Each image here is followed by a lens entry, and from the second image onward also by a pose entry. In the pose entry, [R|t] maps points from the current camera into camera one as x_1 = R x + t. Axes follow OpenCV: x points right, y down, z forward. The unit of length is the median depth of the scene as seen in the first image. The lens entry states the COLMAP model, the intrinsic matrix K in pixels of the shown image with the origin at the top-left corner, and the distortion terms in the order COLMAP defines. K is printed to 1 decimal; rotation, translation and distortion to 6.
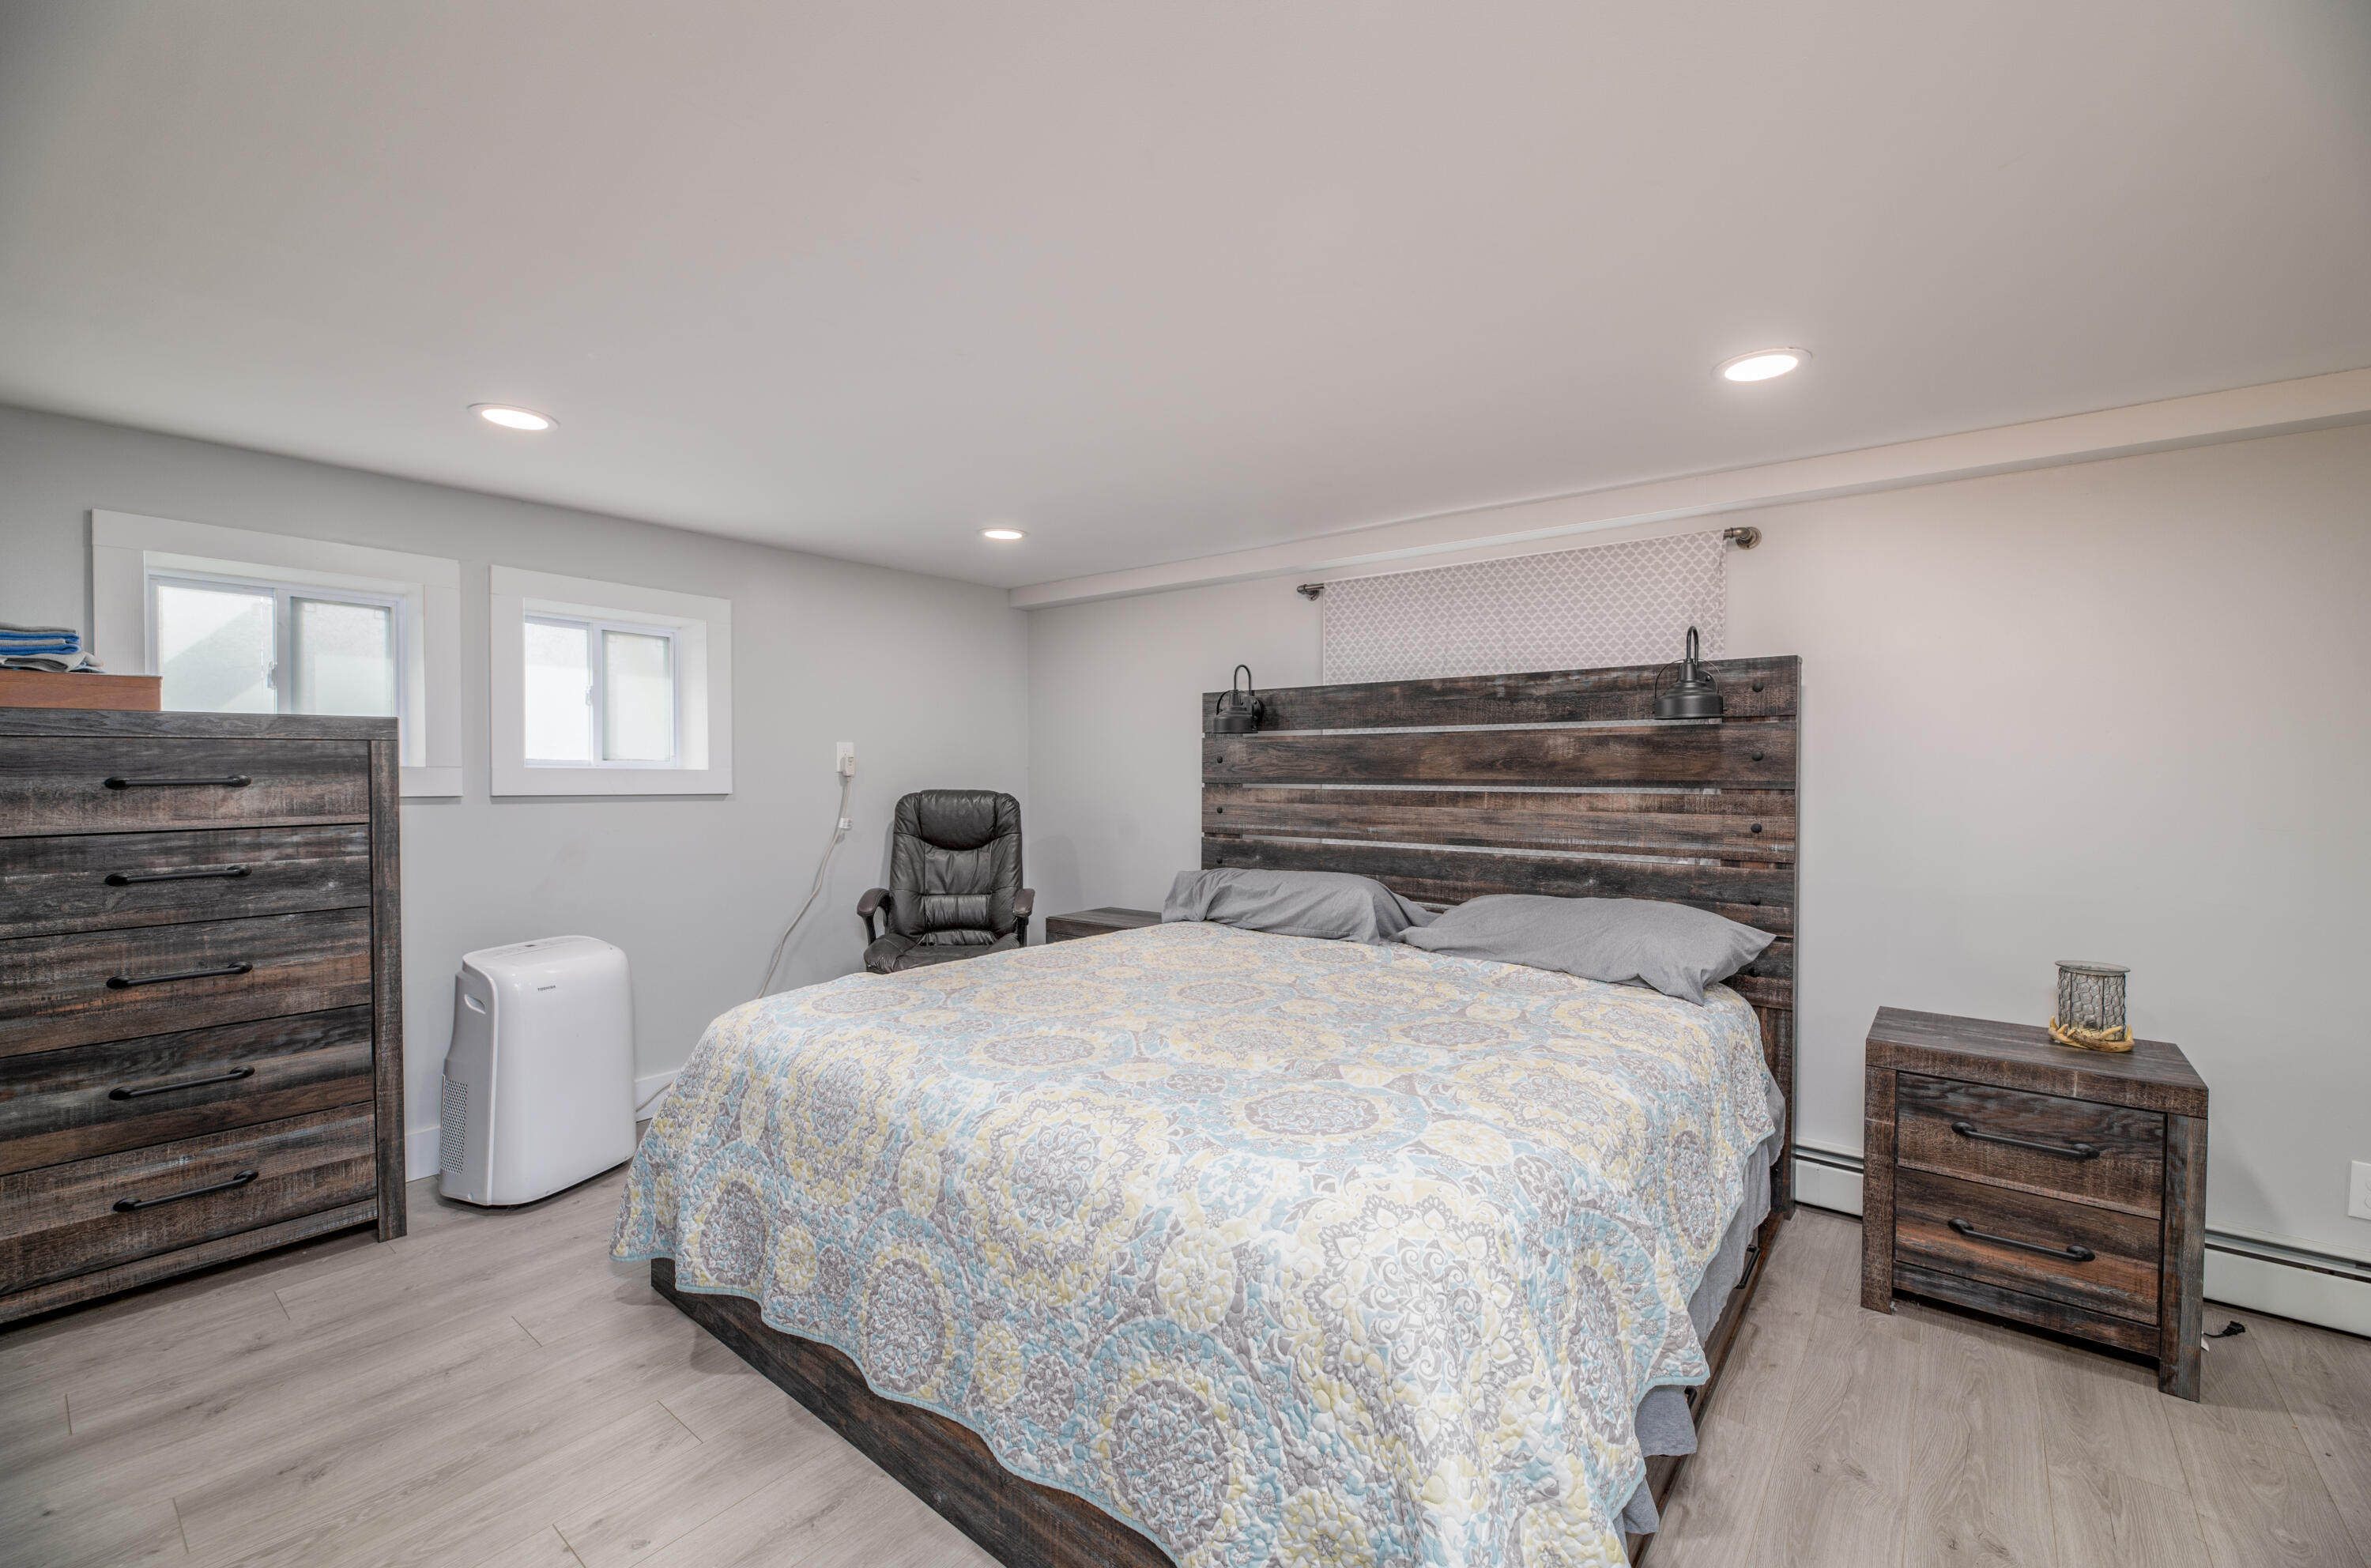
lens RADIAL K [[984.7, 0, 1168.6], [0, 984.7, 773.3], [0, 0, 1]] dist [-0.002830, -0.002173]
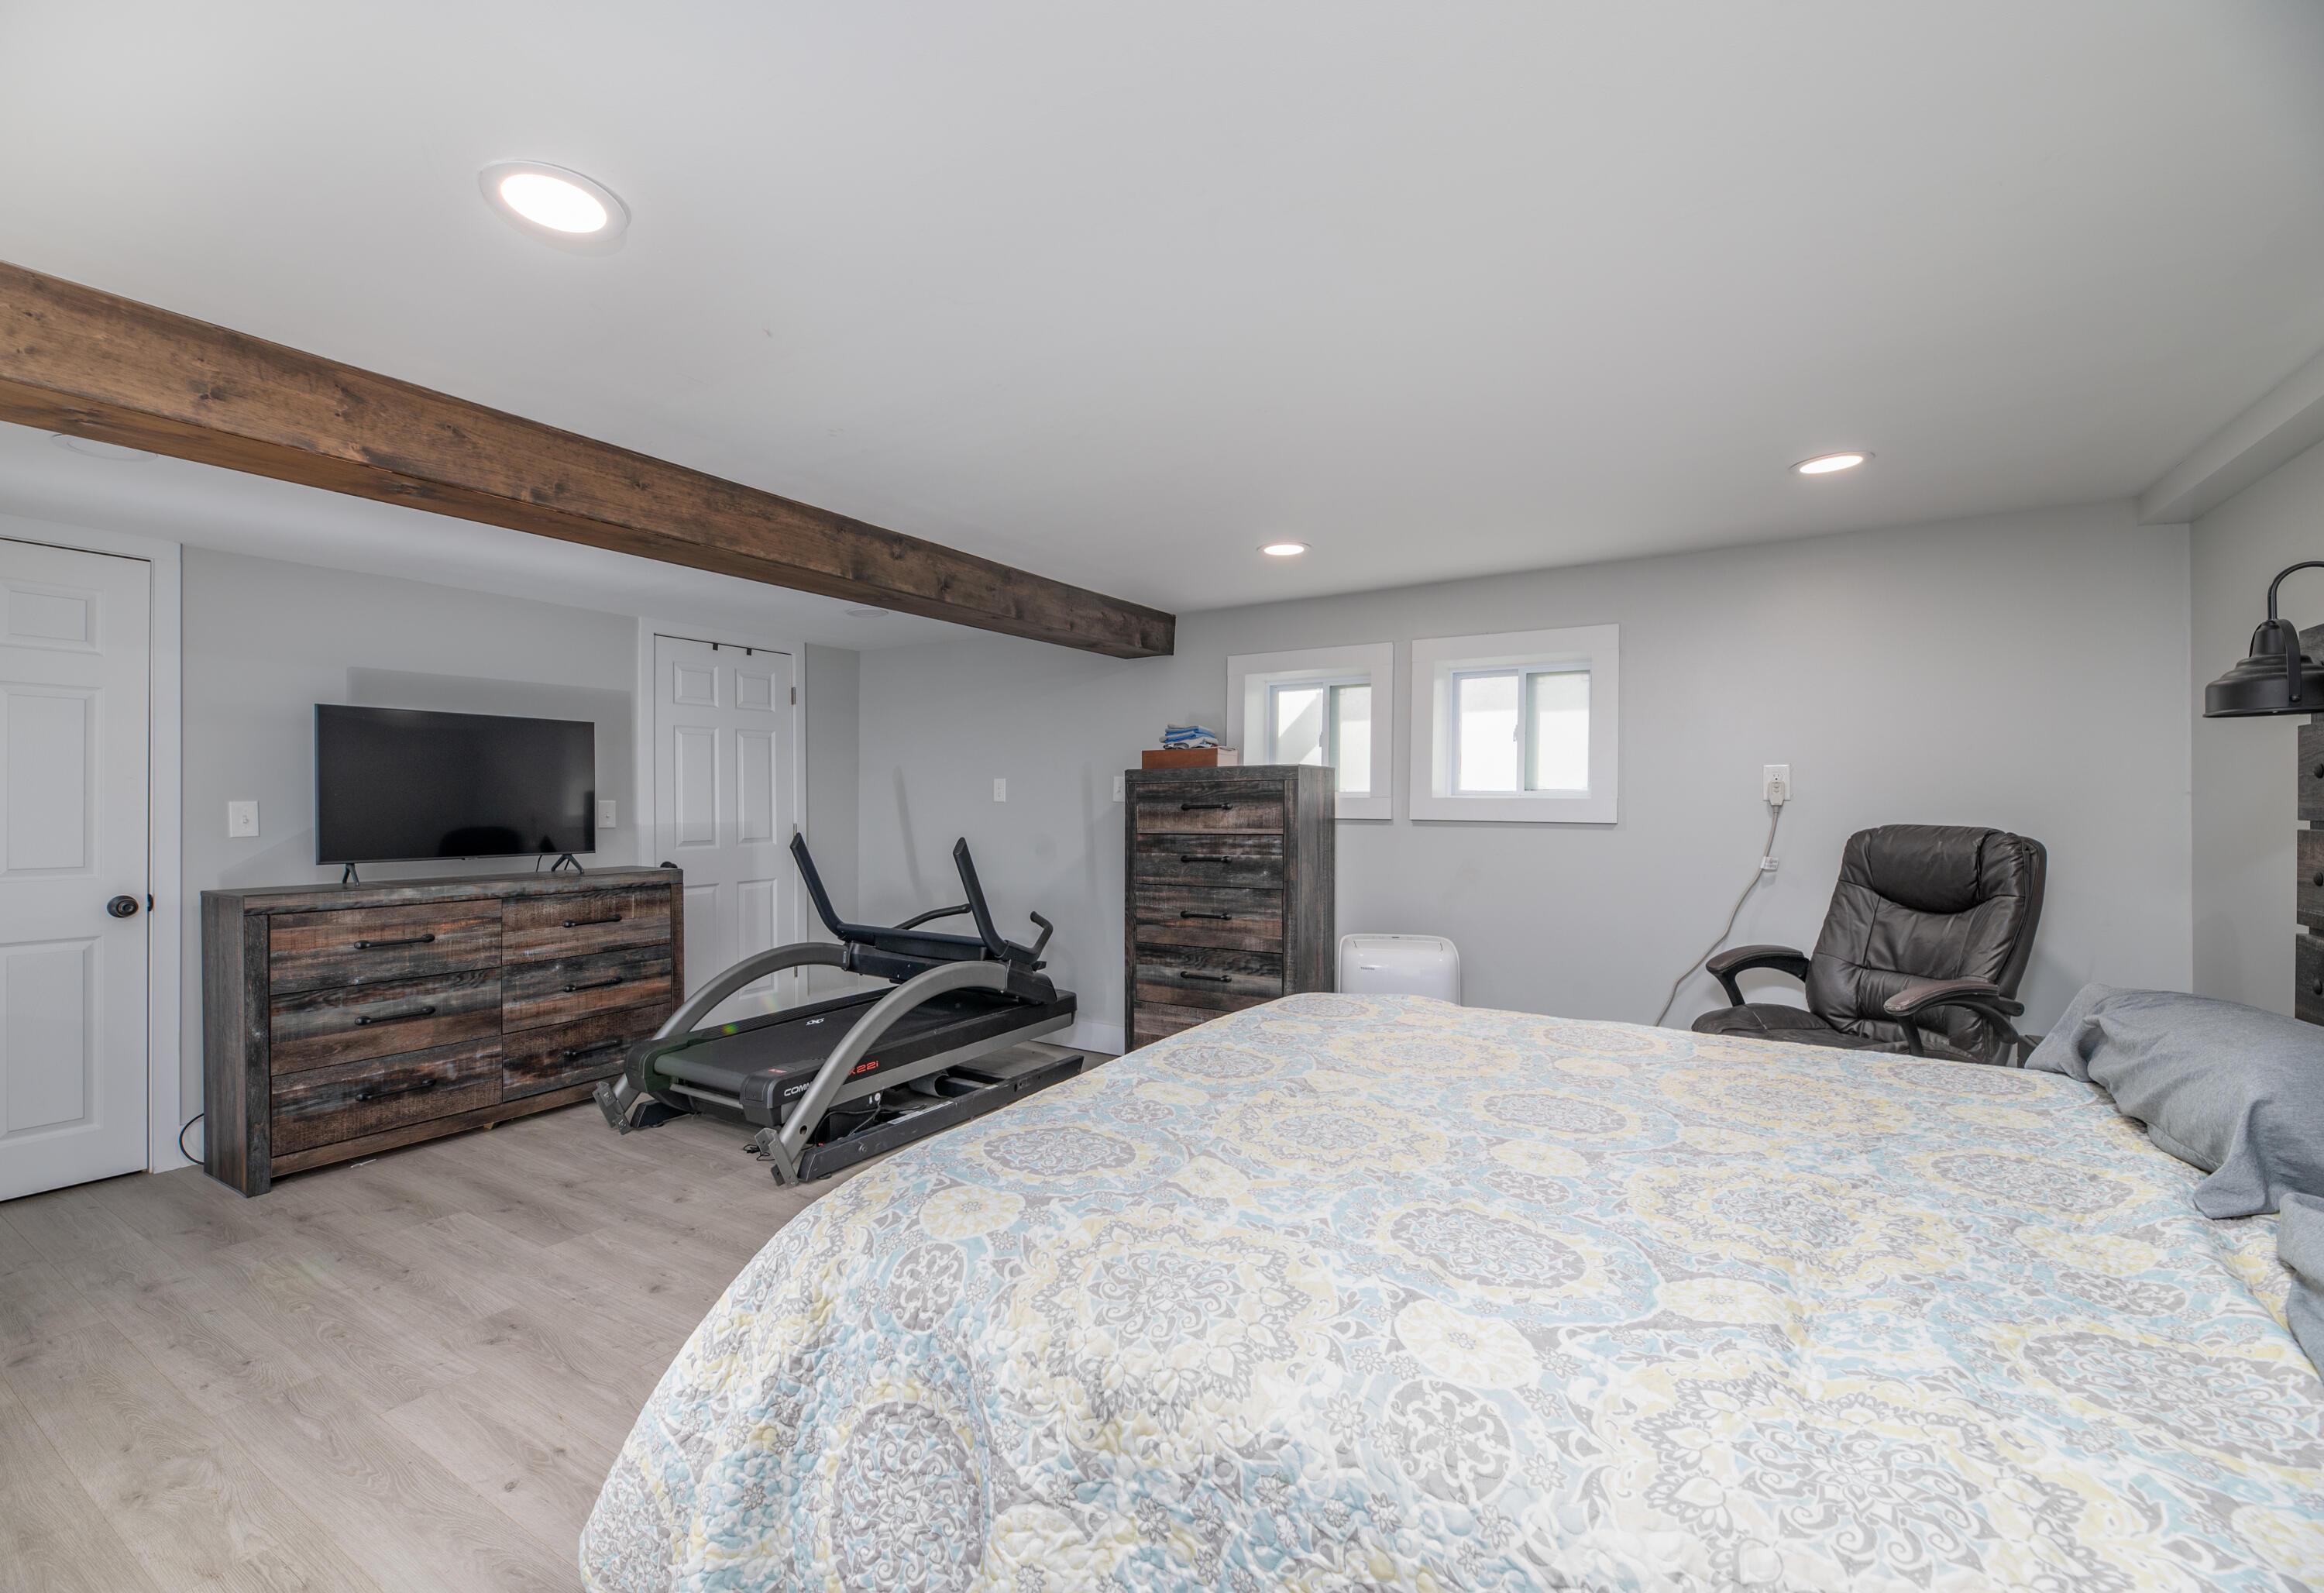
lens RADIAL K [[993.0, 0, 1143.0], [0, 993.0, 806.7], [0, 0, 1]] dist [0.001887, 0.000110]
pose [[0.137080, 0.003744, -0.990553, 0.703118], [-0.002370, 0.999991, 0.003452, 0.002785], [0.990557, 0.001875, 0.137088, 0.600224]]
